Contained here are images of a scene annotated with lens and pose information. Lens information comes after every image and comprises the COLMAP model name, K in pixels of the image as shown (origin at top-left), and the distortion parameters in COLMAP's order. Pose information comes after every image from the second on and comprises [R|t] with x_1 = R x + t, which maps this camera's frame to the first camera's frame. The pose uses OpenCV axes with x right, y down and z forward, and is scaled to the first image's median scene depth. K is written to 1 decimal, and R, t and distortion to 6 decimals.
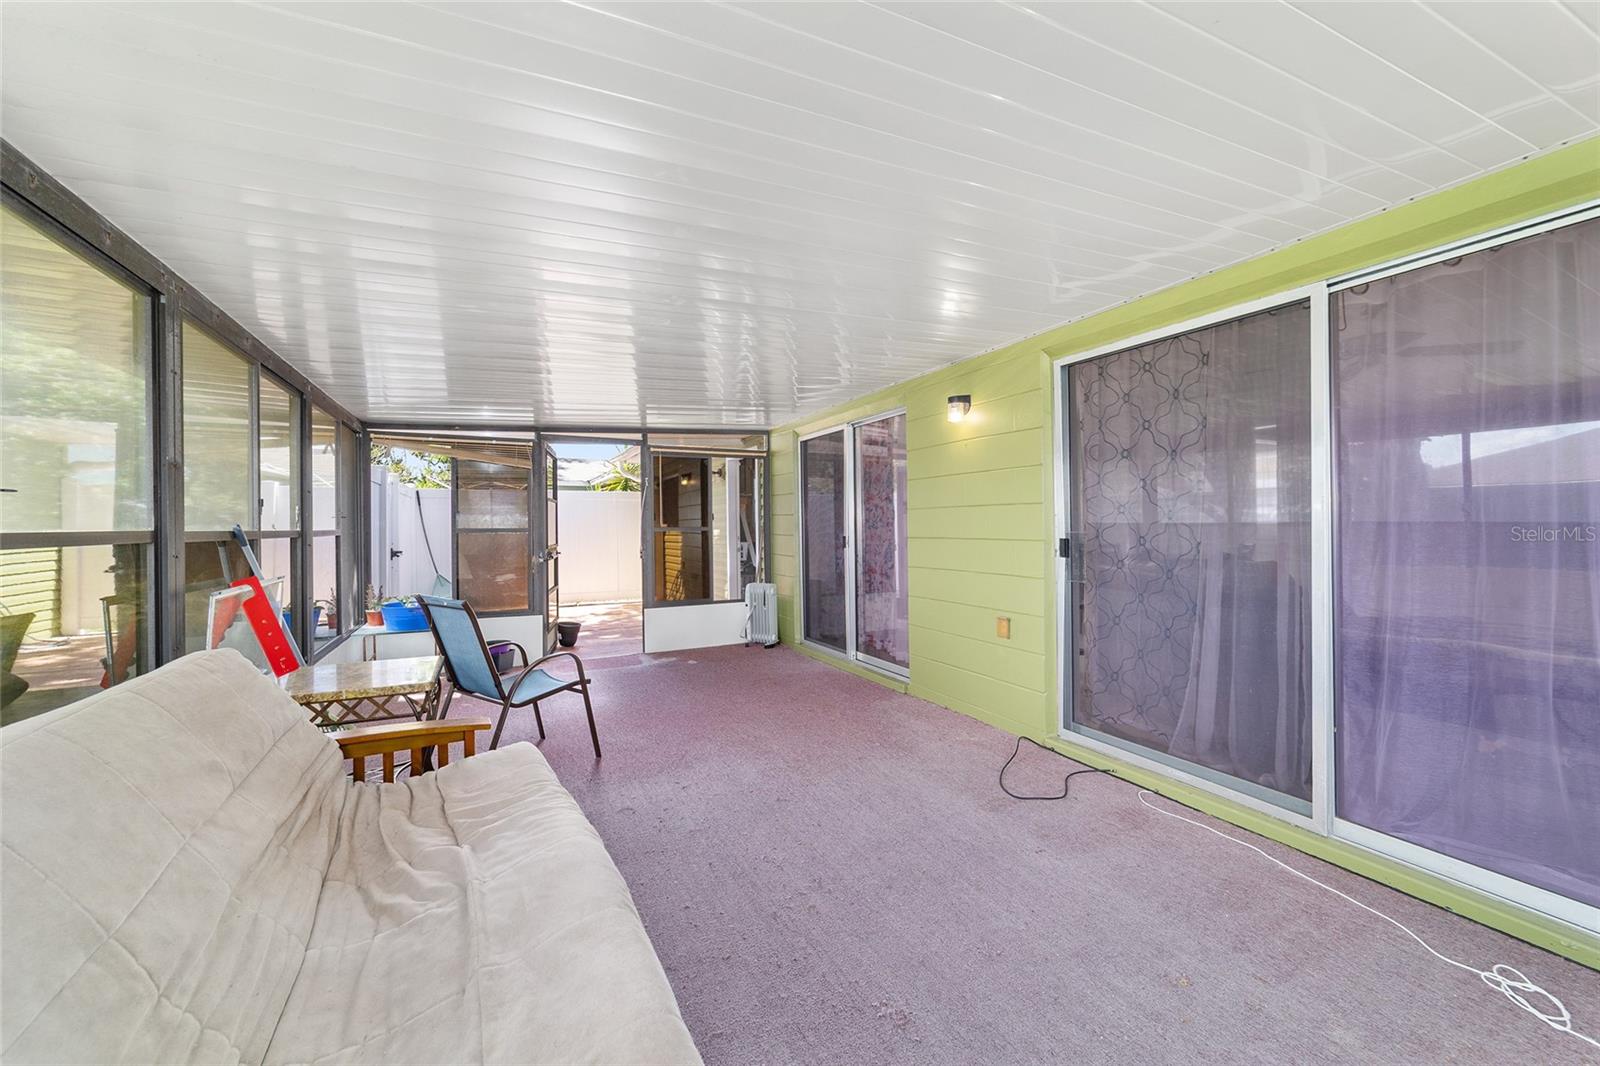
lens RADIAL K [[619.6, 0, 784.2], [0, 619.6, 524.3], [0, 0, 1]] dist [-0.009570, 0.004065]
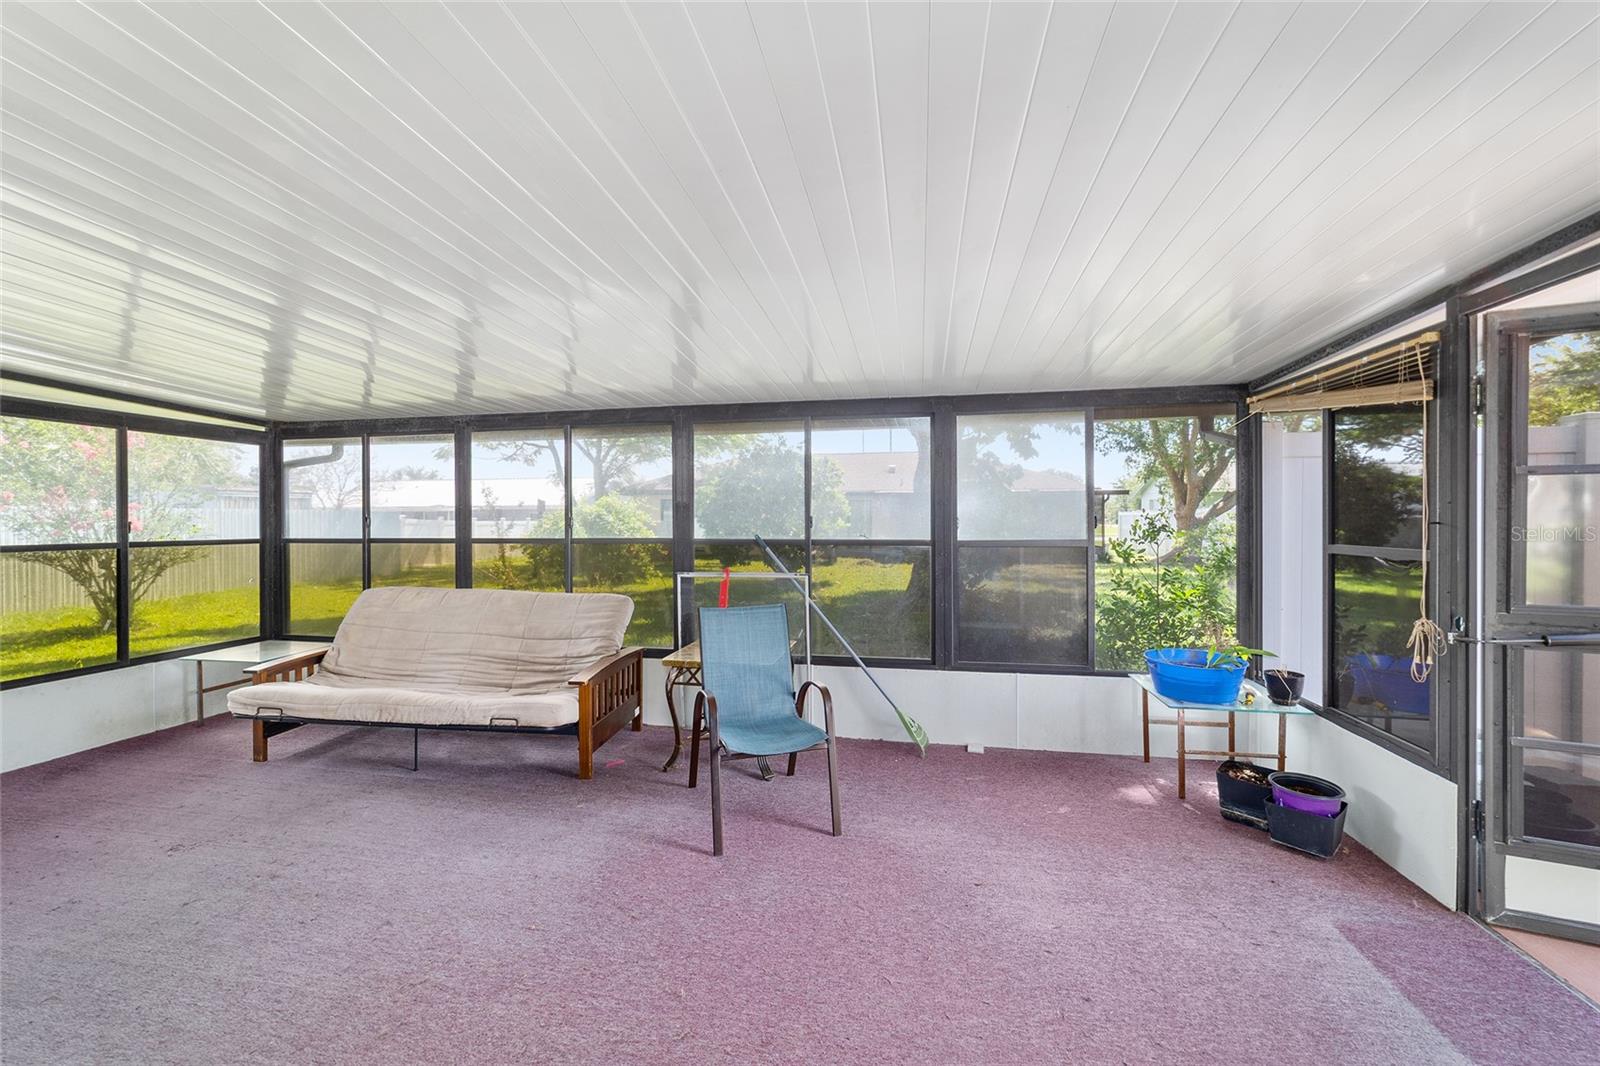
lens RADIAL K [[619.6, 0, 794.8], [0, 619.6, 526.8], [0, 0, 1]] dist [-0.009570, 0.004065]
pose [[-0.588780, 0.015988, -0.808135, 0.151520], [0.009511, 0.999872, 0.012852, -0.019270], [0.808237, -0.000119, -0.588857, 0.937944]]
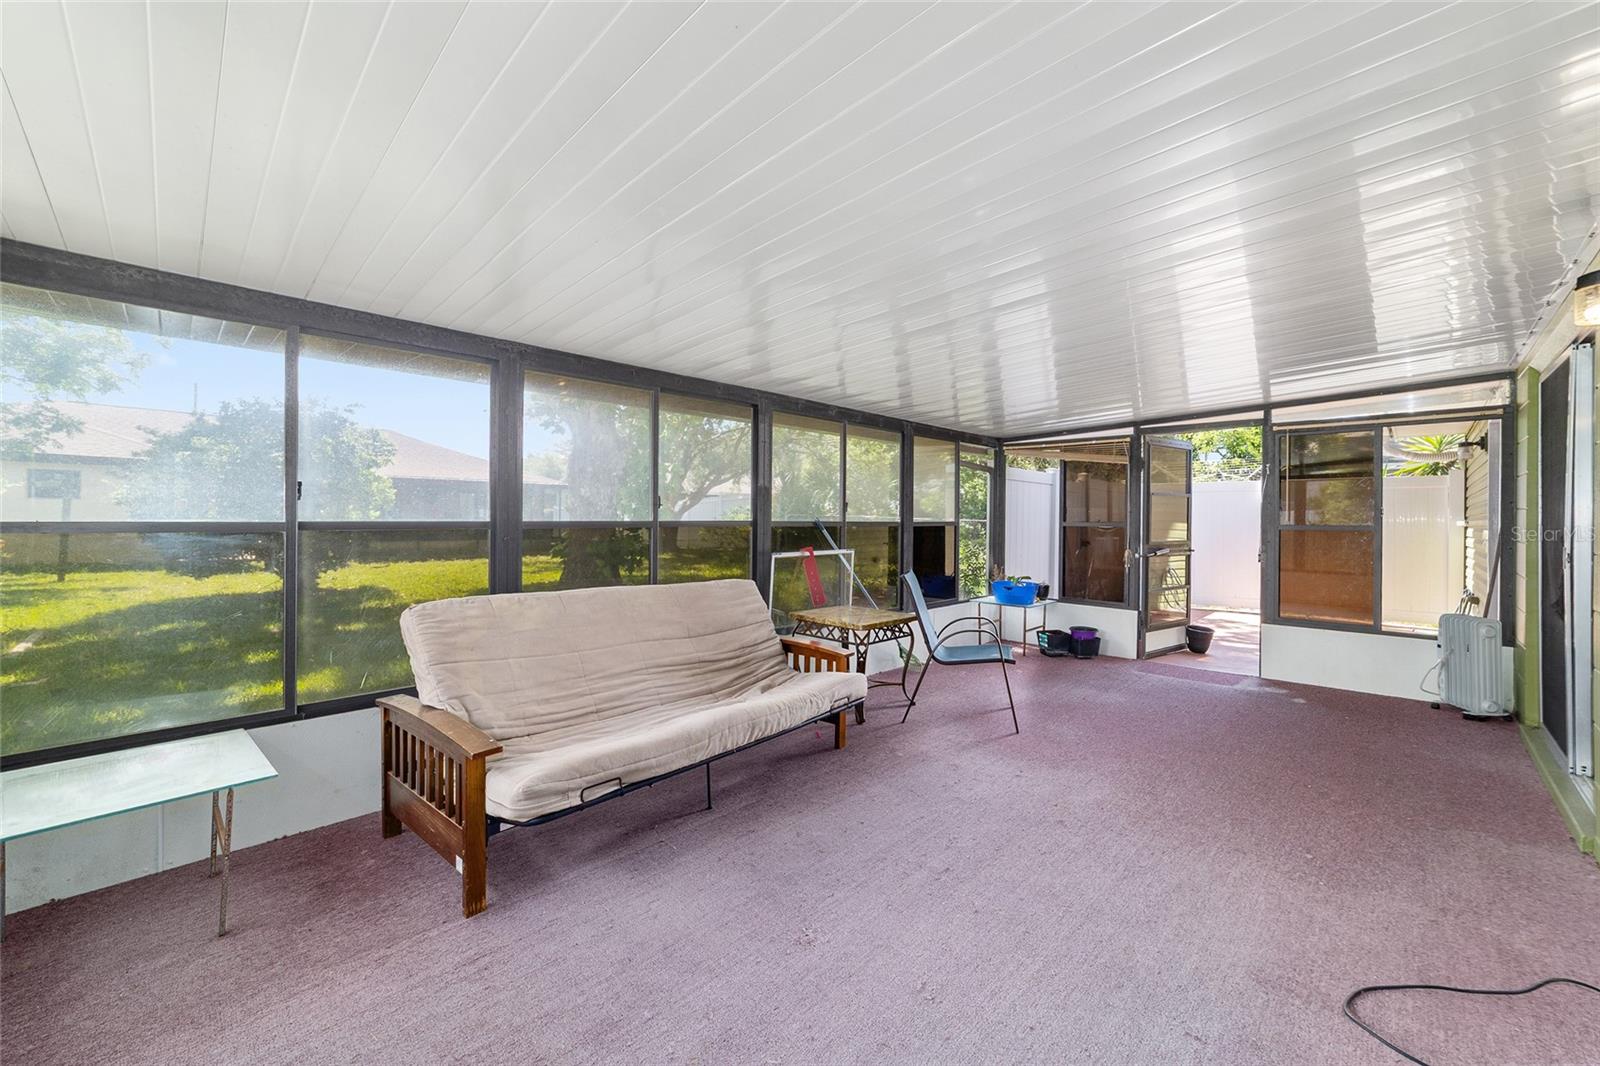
lens RADIAL K [[619.6, 0, 809.2], [0, 619.6, 524.0], [0, 0, 1]] dist [-0.009570, 0.004065]
pose [[0.351556, 0.018973, -0.935975, 0.365095], [-0.006918, 0.999820, 0.017668, -0.006947], [0.936141, 0.000264, 0.351624, 0.165948]]
